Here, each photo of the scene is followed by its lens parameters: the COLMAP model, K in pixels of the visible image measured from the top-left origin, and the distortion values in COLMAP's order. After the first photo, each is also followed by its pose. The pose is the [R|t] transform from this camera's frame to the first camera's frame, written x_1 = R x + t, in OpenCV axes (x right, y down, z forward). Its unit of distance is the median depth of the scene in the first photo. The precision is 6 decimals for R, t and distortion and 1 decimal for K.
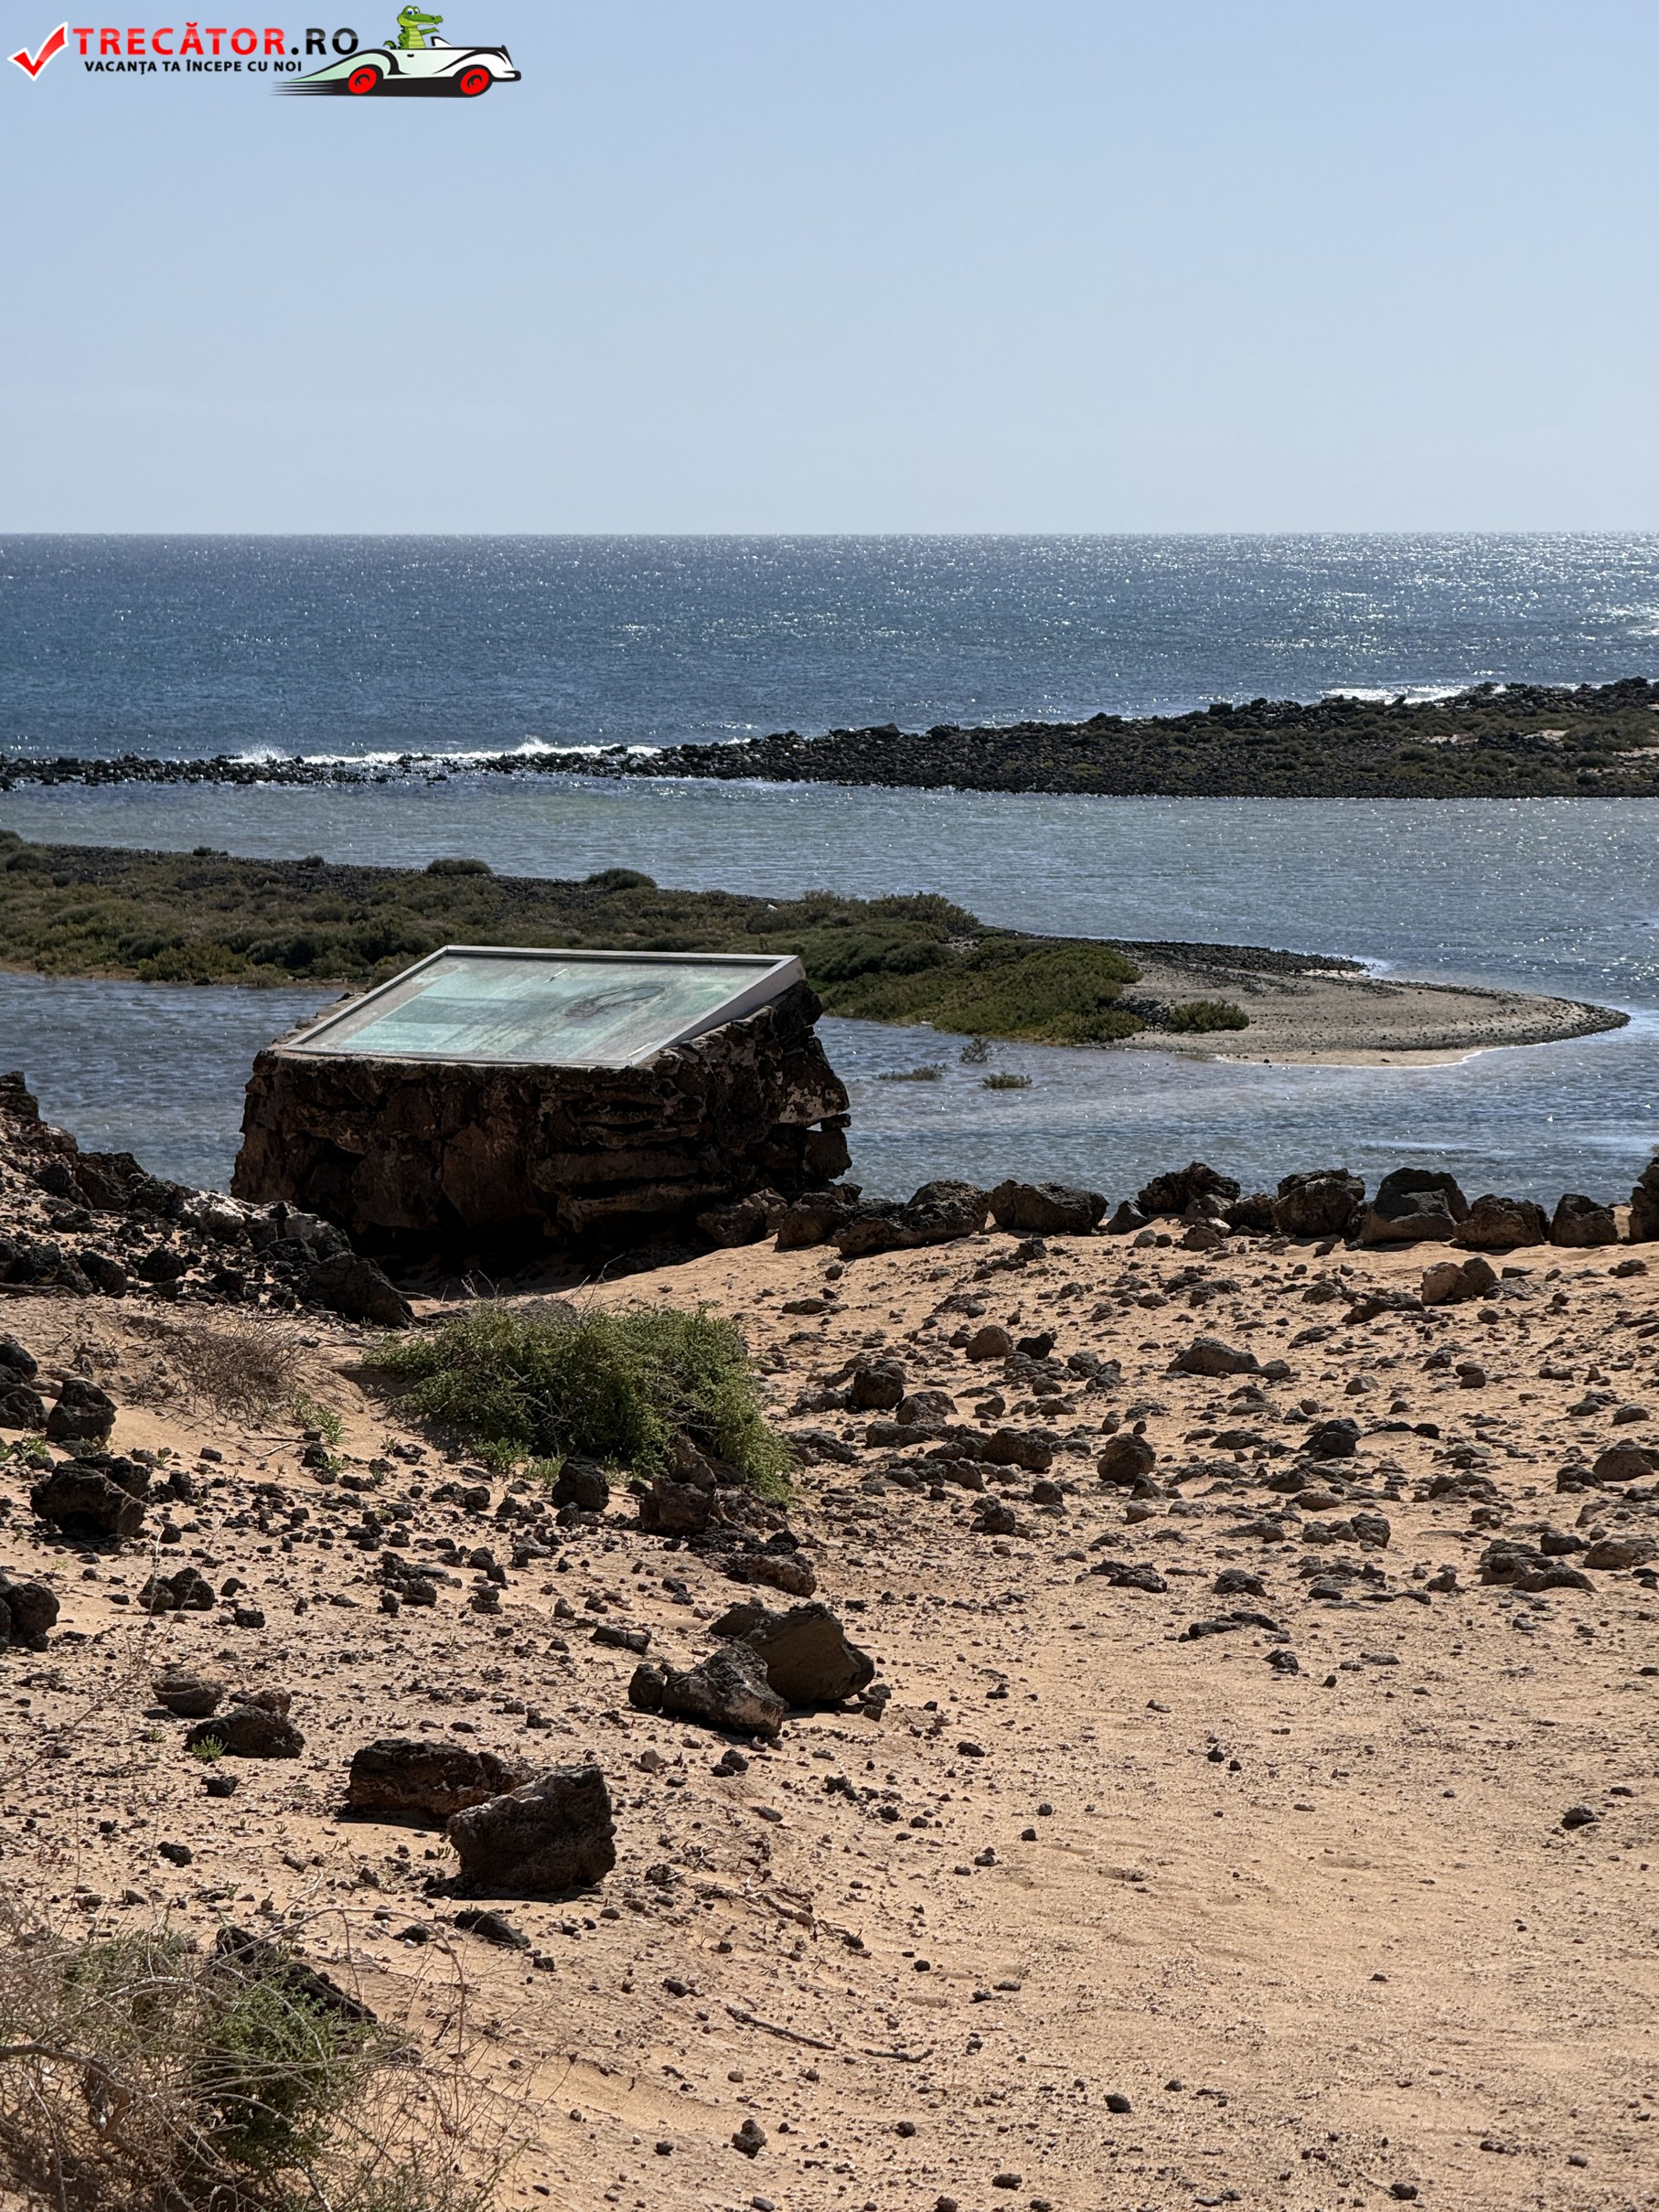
lens RADIAL K [[7759.1, 0, 829.5], [0, 7759.1, 1106.0], [0, 0, 1]] dist [-0.011119, 0.304001]
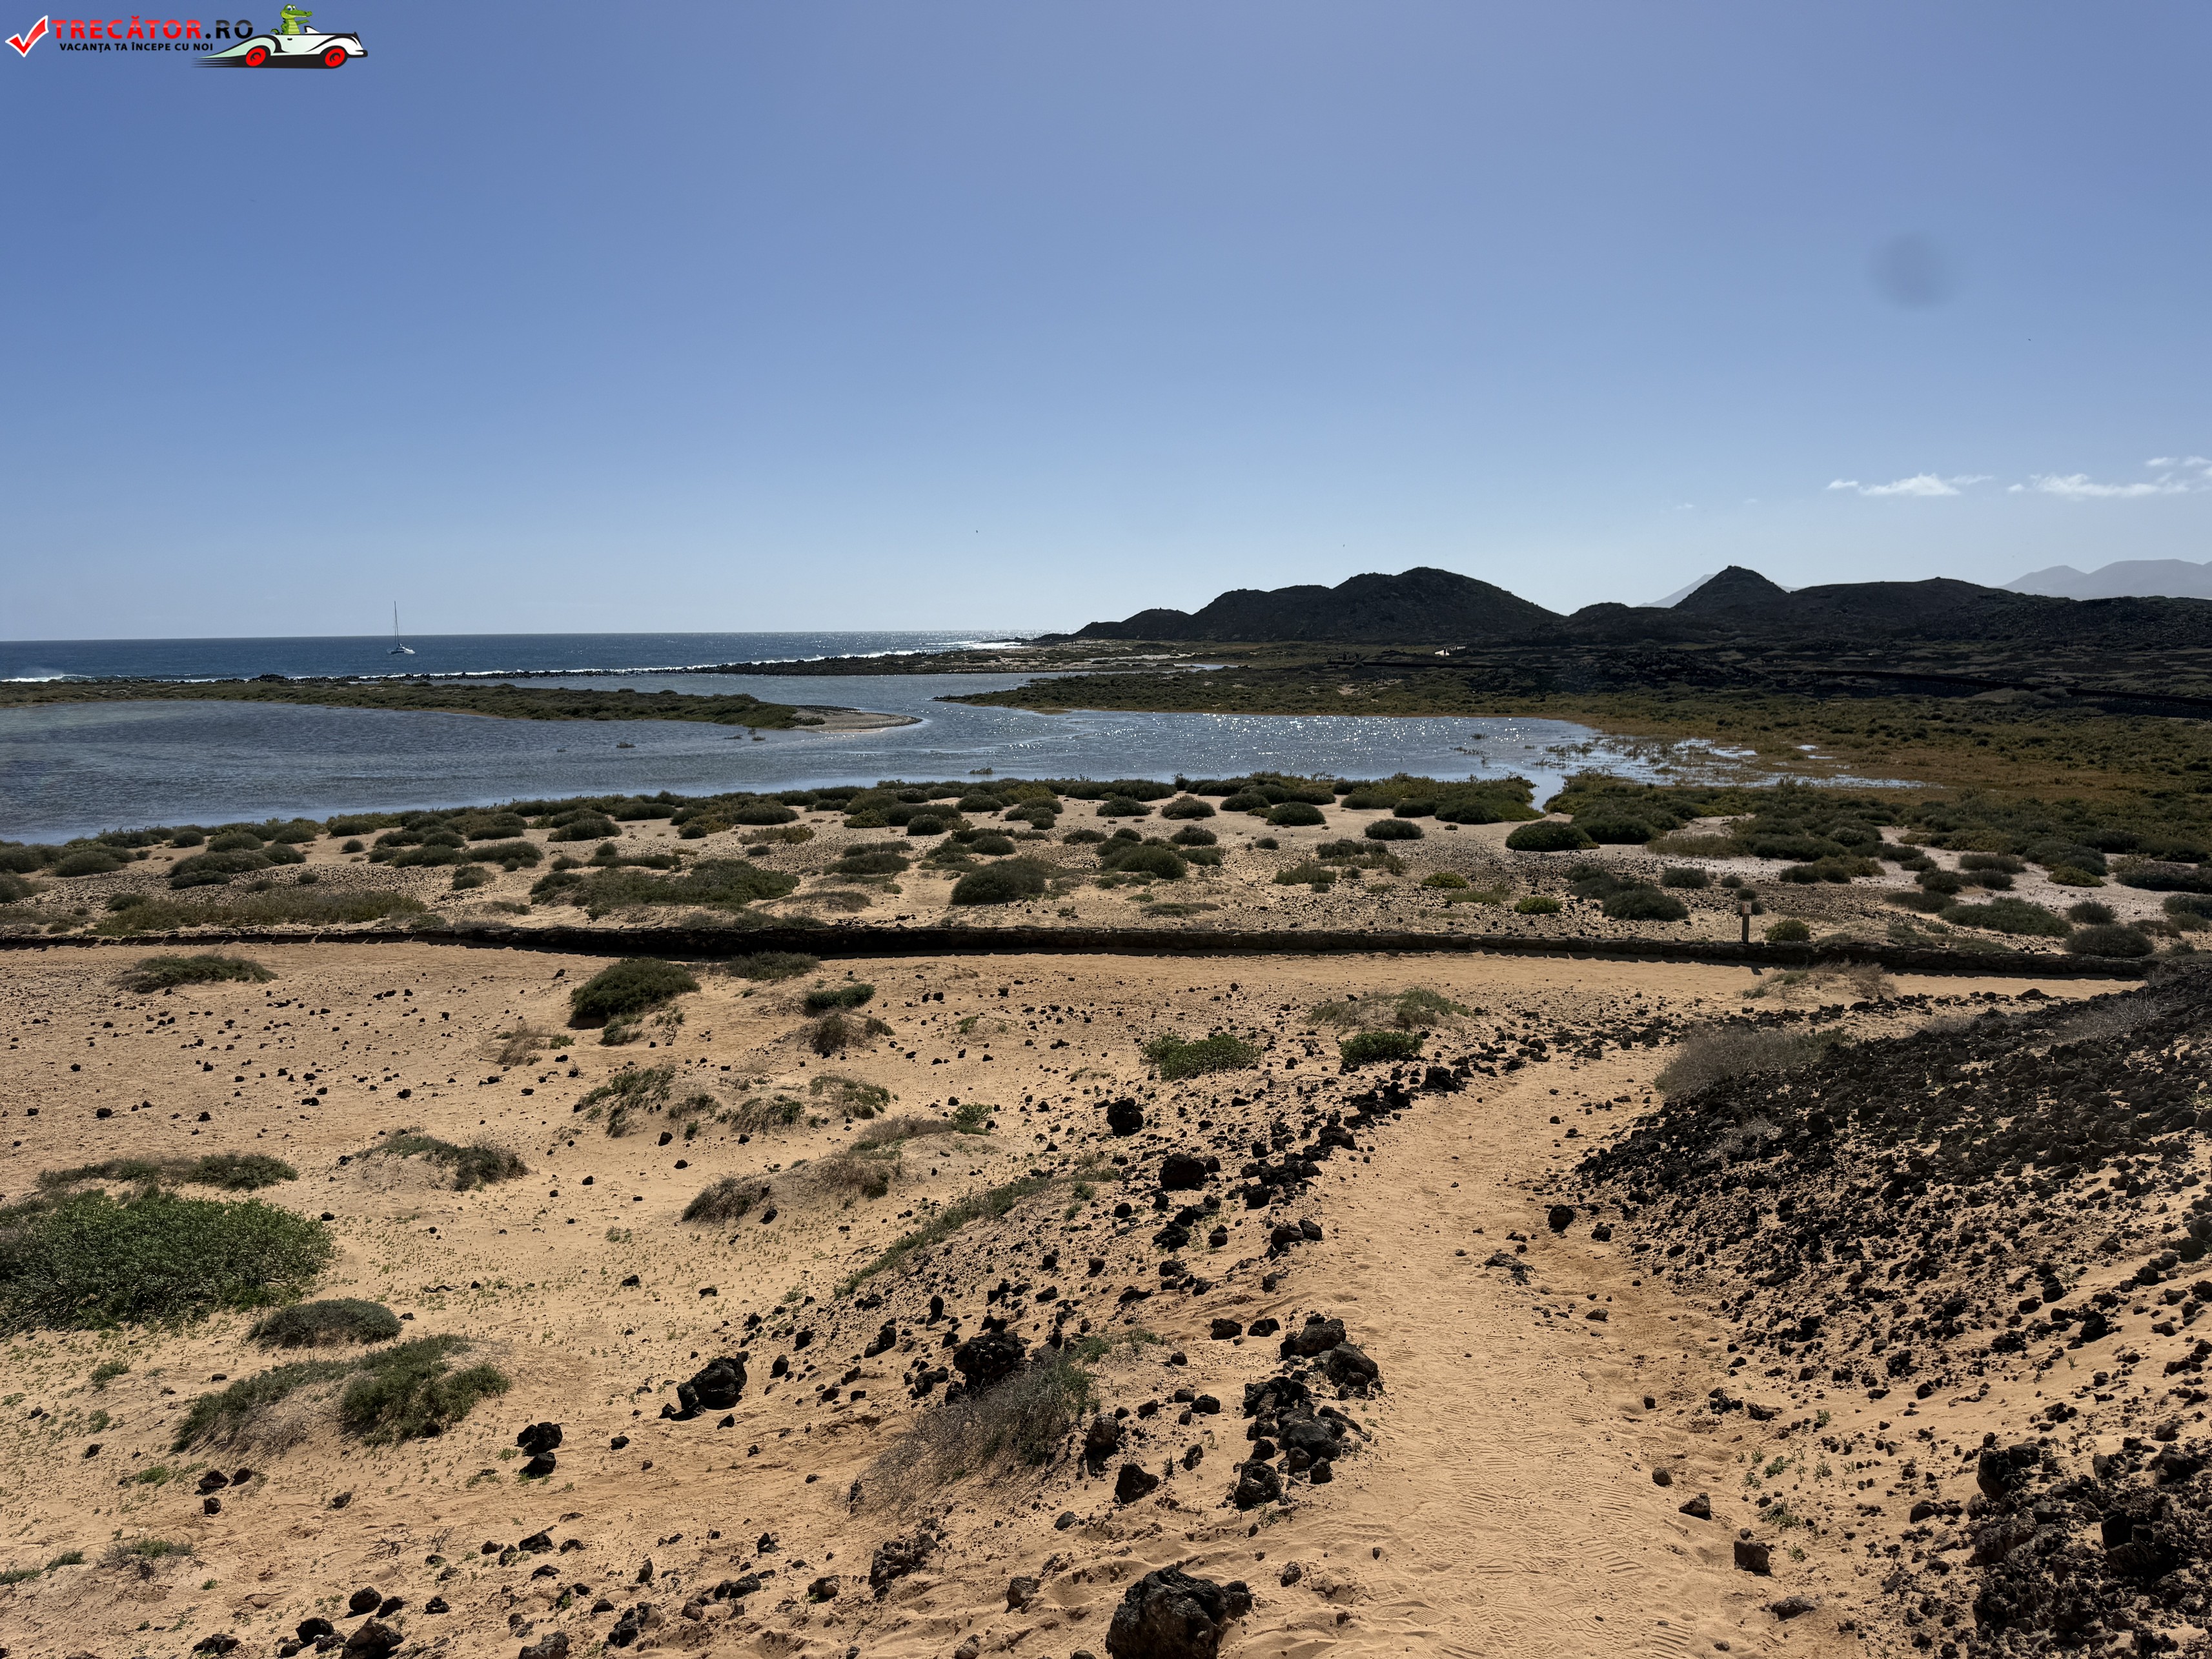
lens RADIAL K [[1536.9, 0, 1094.1], [0, 1536.9, 833.5], [0, 0, 1]] dist [0.124719, -0.196449]
pose [[0.976249, -0.042820, 0.212379, 0.019488], [0.030567, 0.997691, 0.060648, 0.002257], [-0.214485, -0.052716, 0.975304, 0.210646]]
